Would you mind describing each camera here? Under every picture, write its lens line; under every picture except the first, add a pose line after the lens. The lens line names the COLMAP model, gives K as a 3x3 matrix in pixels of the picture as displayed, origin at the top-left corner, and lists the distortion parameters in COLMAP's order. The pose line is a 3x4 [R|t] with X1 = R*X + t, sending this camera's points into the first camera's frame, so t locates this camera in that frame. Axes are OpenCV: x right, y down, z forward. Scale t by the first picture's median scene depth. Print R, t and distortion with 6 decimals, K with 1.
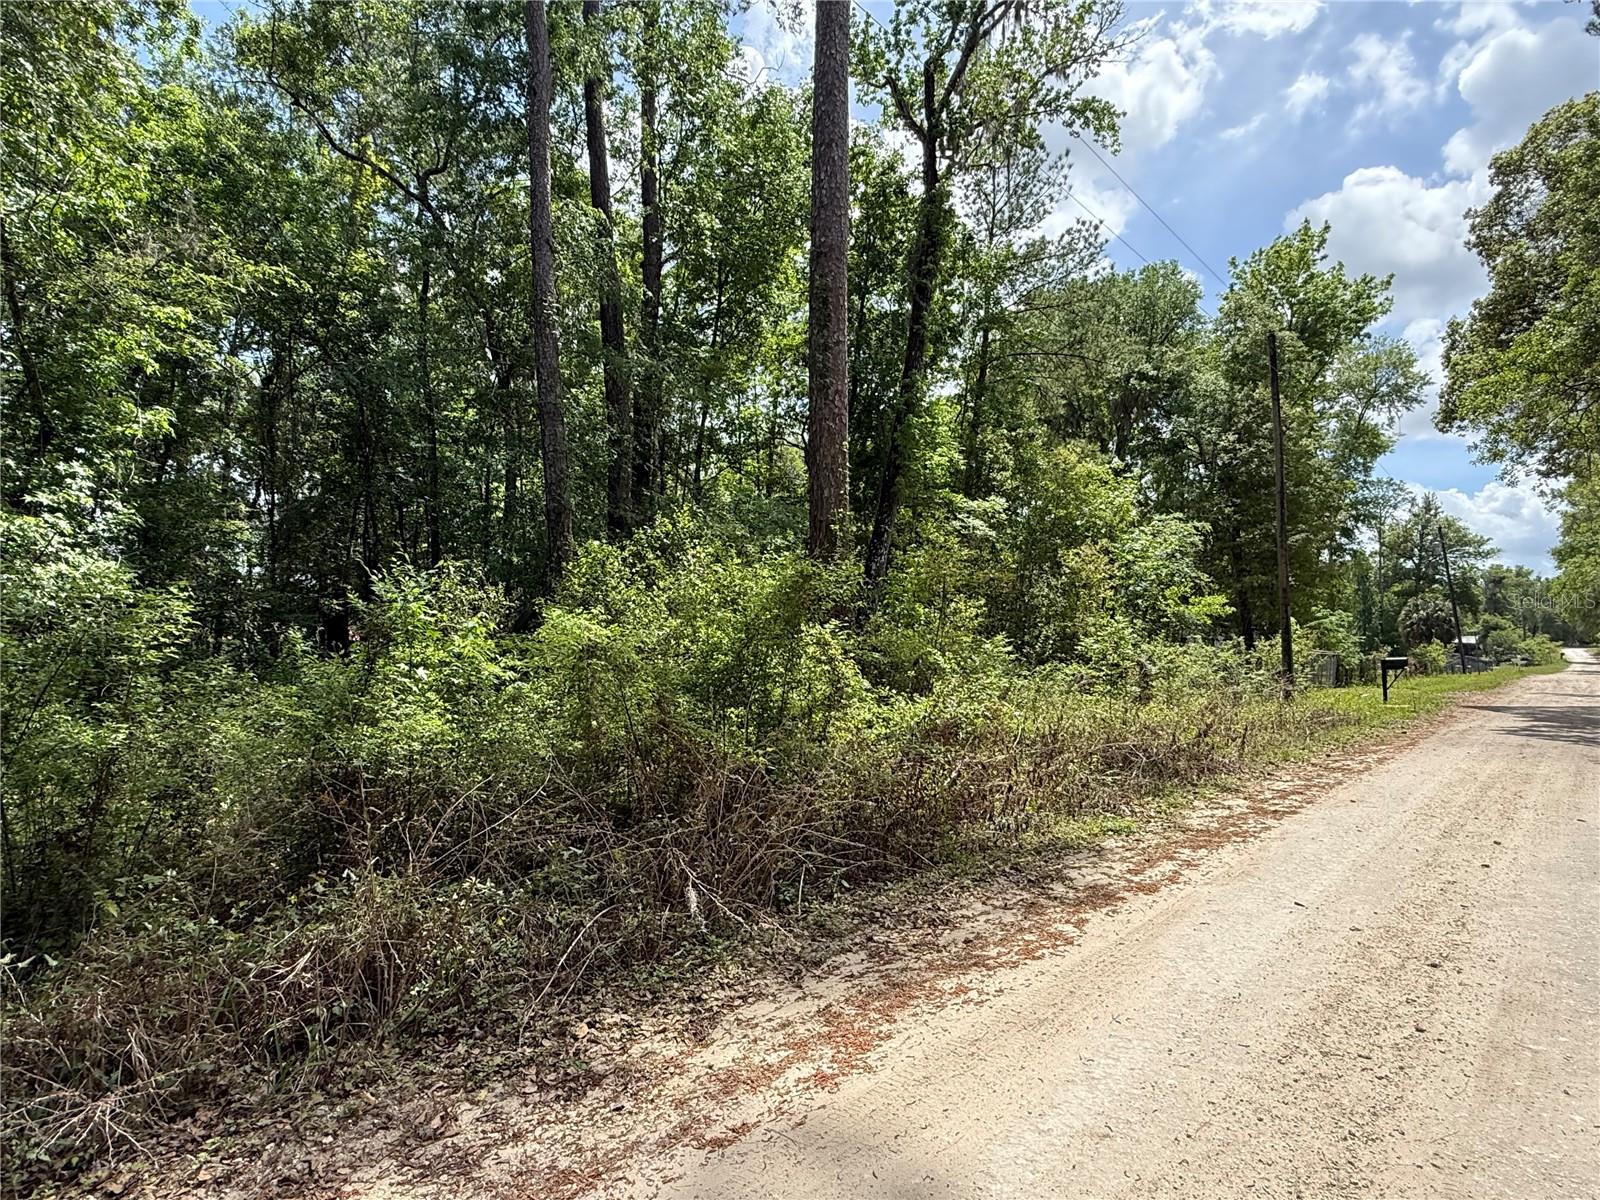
lens RADIAL K [[868.0, 0, 801.6], [0, 868.0, 599.8], [0, 0, 1]] dist [-0.000708, -0.000355]
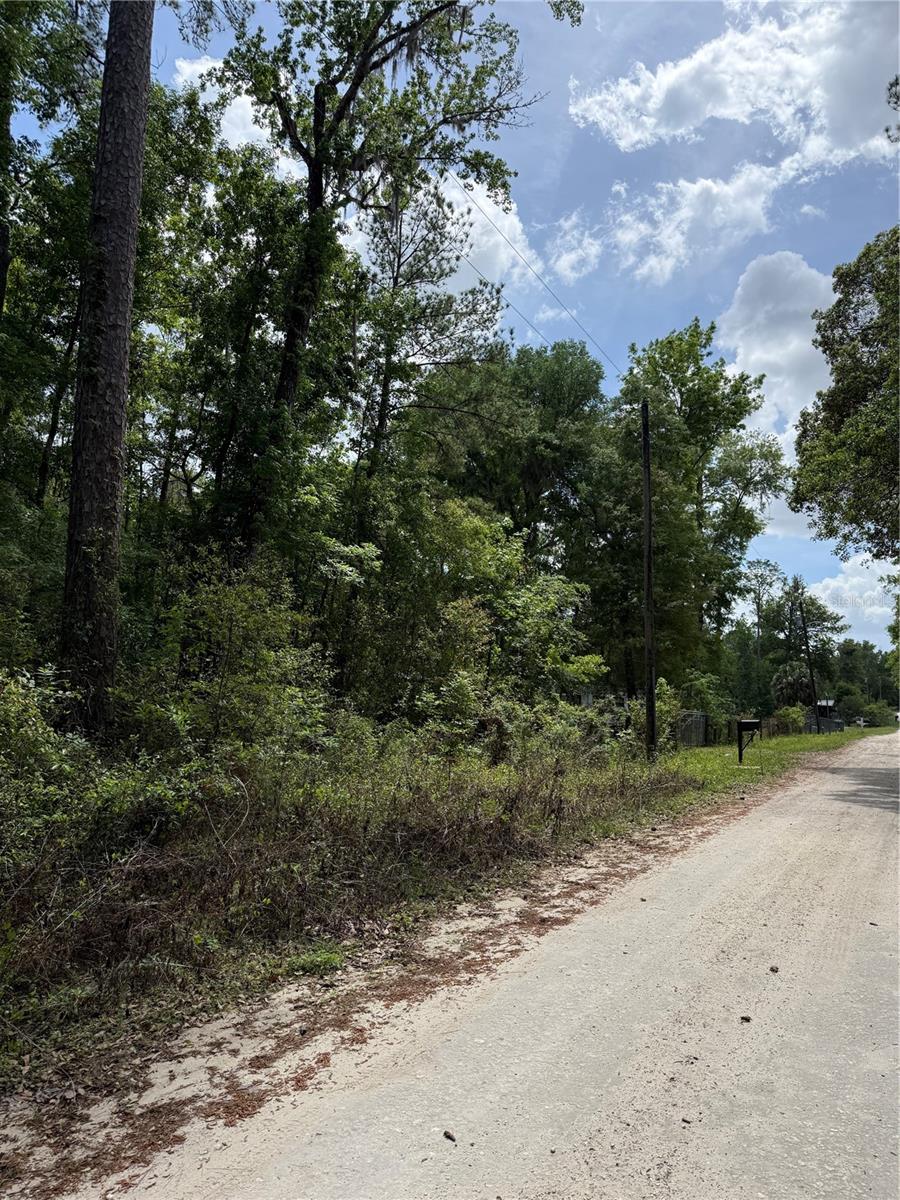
lens RADIAL K [[841.9, 0, 442.4], [0, 841.9, 605.1], [0, 0, 1]] dist [0.038392, -0.041942]
pose [[0.973655, 0.045593, 0.223423, 0.091006], [-0.033073, 0.997682, -0.059463, 0.001327], [-0.225617, 0.050508, 0.972906, 0.084863]]
